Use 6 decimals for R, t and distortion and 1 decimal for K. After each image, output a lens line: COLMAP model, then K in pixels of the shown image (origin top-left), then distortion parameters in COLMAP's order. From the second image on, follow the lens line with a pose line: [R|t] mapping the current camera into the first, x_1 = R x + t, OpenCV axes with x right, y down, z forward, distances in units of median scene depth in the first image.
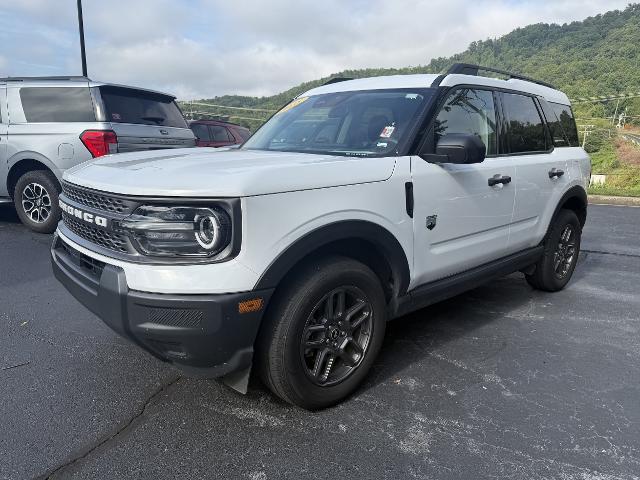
lens RADIAL K [[441.8, 0, 320.0], [0, 441.8, 240.0], [0, 0, 1]] dist [0.026037, -0.033362]
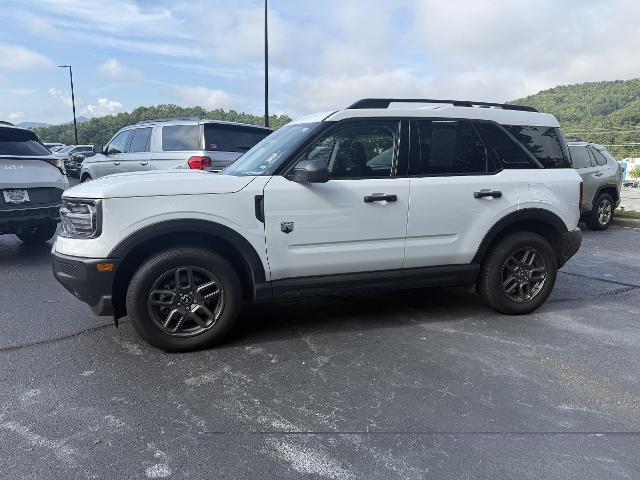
lens RADIAL K [[441.8, 0, 320.0], [0, 441.8, 240.0], [0, 0, 1]] dist [0.026037, -0.033362]
pose [[0.915507, 0.063754, -0.397219, 0.970638], [-0.083646, 0.995951, -0.032936, 0.032172], [0.393510, 0.063379, 0.917133, -0.134570]]
